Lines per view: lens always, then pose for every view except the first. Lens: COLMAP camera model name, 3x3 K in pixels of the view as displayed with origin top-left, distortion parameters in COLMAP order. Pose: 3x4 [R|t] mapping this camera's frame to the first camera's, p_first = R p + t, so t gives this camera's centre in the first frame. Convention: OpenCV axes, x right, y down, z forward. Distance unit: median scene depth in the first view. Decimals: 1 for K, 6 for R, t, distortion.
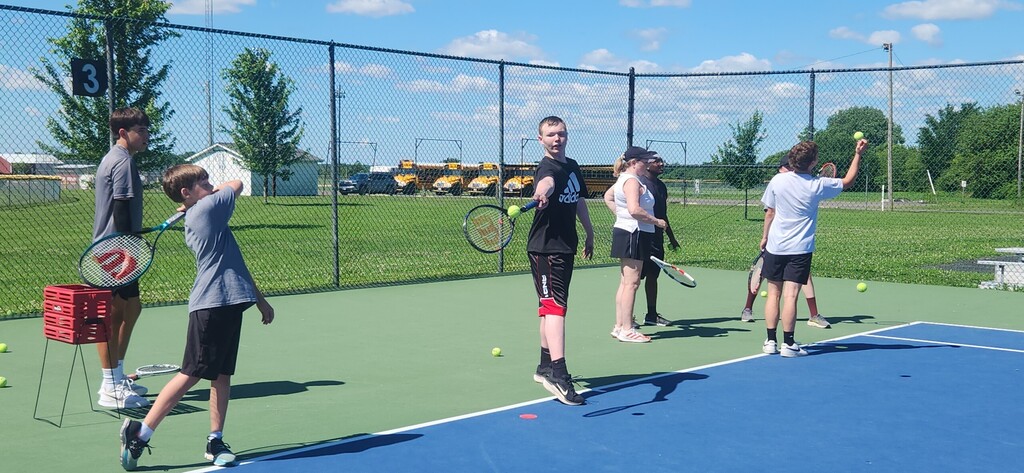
lens RADIAL K [[1249.6, 0, 503.9], [0, 1249.6, 234.0], [0, 0, 1]] dist [0.089875, 0.000000]
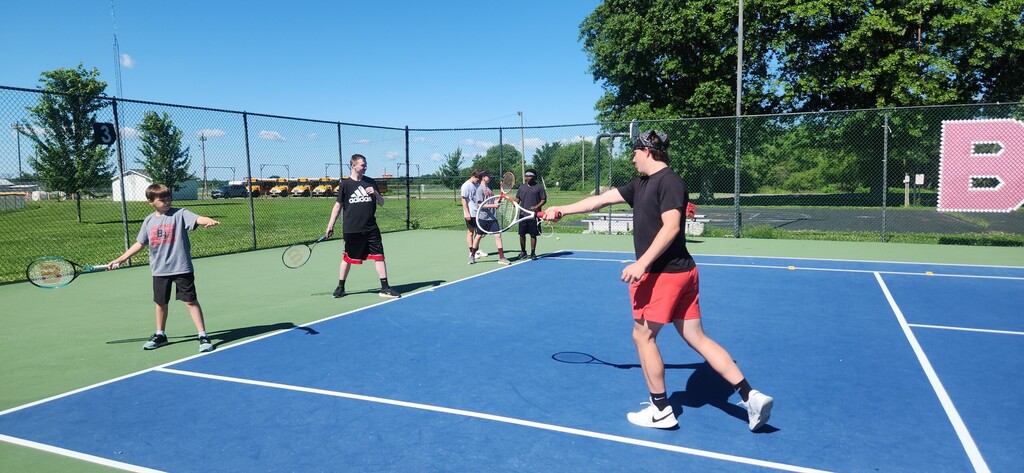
lens RADIAL K [[688.9, 0, 506.6], [0, 688.9, 238.4], [0, 0, 1]] dist [0.063981, -0.049548]
pose [[0.960654, -0.048023, 0.273565, -0.019030], [0.038723, 0.998477, 0.039297, 0.000506], [-0.275036, -0.027158, 0.961050, -0.018218]]
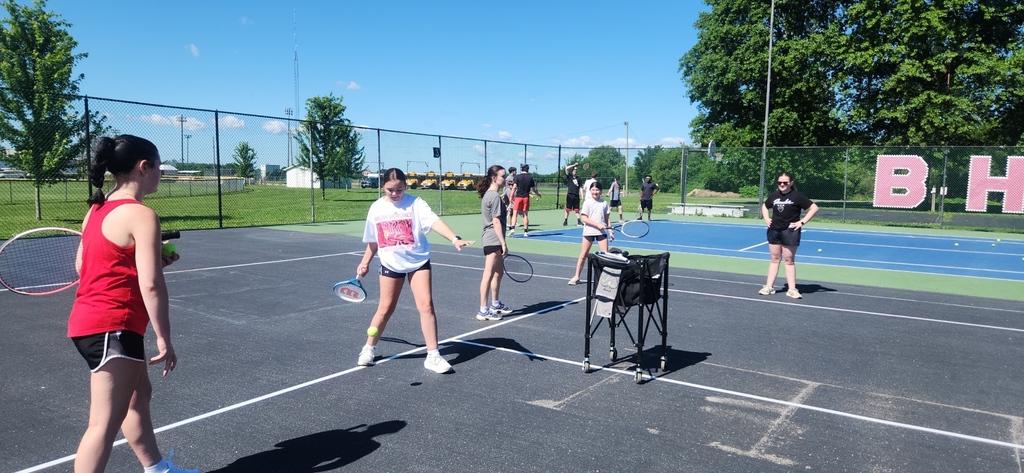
lens RADIAL K [[688.9, 0, 509.1], [0, 688.9, 236.4], [0, 0, 1]] dist [0.063981, -0.049548]
pose [[0.989972, -0.002791, 0.141233, -0.107274], [-0.002224, 0.999373, 0.035336, 0.012847], [-0.141243, -0.035295, 0.989346, -0.270555]]
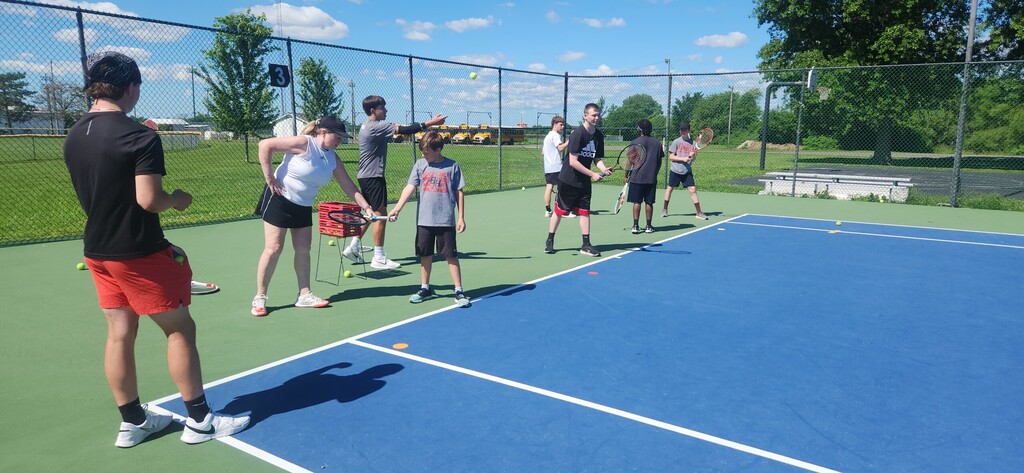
lens RADIAL K [[688.9, 0, 519.6], [0, 688.9, 233.1], [0, 0, 1]] dist [0.063981, -0.049548]
pose [[0.994116, -0.015996, 0.107135, -0.030349], [0.005335, 0.995066, 0.099068, -0.001373], [-0.108191, -0.097913, 0.989297, 0.007440]]
